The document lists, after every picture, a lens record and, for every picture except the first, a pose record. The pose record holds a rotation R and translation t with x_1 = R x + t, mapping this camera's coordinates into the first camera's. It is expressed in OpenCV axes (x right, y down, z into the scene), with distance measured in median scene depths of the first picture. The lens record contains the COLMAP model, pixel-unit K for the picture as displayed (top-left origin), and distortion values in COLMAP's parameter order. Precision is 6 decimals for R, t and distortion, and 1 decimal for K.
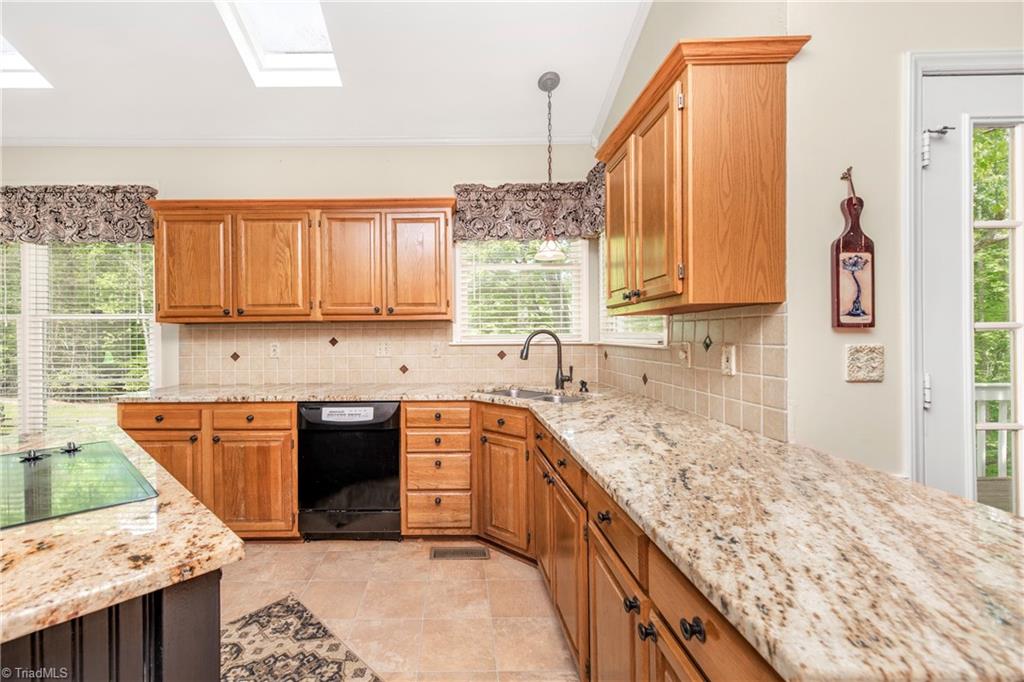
lens RADIAL K [[429.1, 0, 453.7], [0, 429.1, 342.8], [0, 0, 1]] dist [0.012954, -0.000898]
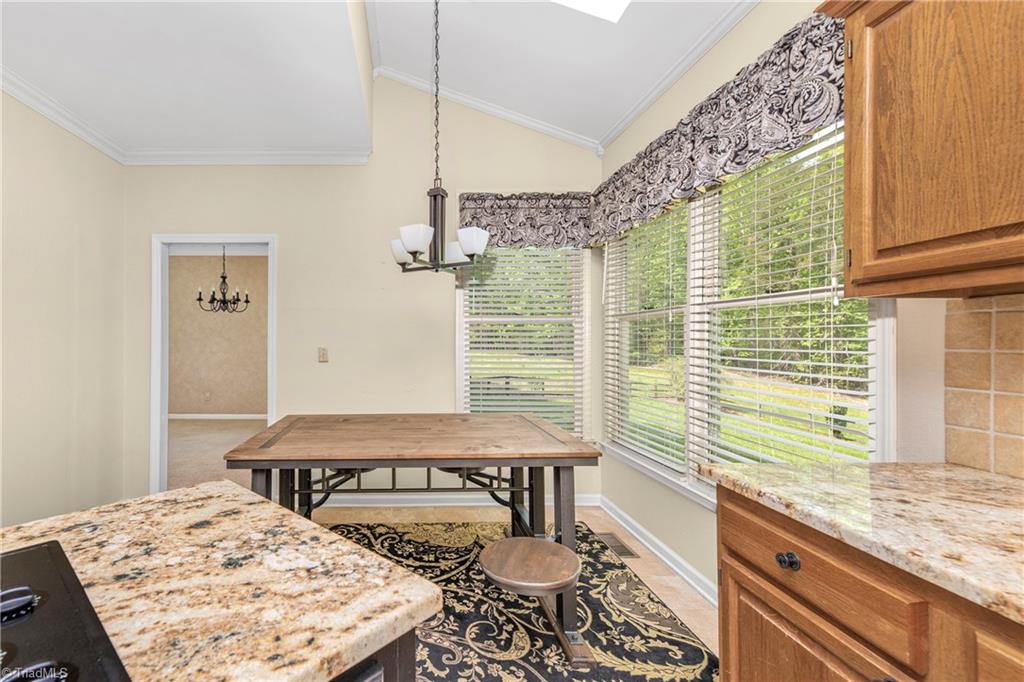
lens RADIAL K [[451.8, 0, 407.5], [0, 451.8, 335.5], [0, 0, 1]] dist [0.027066, -0.002196]
pose [[-0.007952, -0.001457, -0.999967, -0.261213], [-0.008440, 0.999963, -0.001389, -0.008251], [0.999933, 0.008429, -0.007964, 0.607627]]
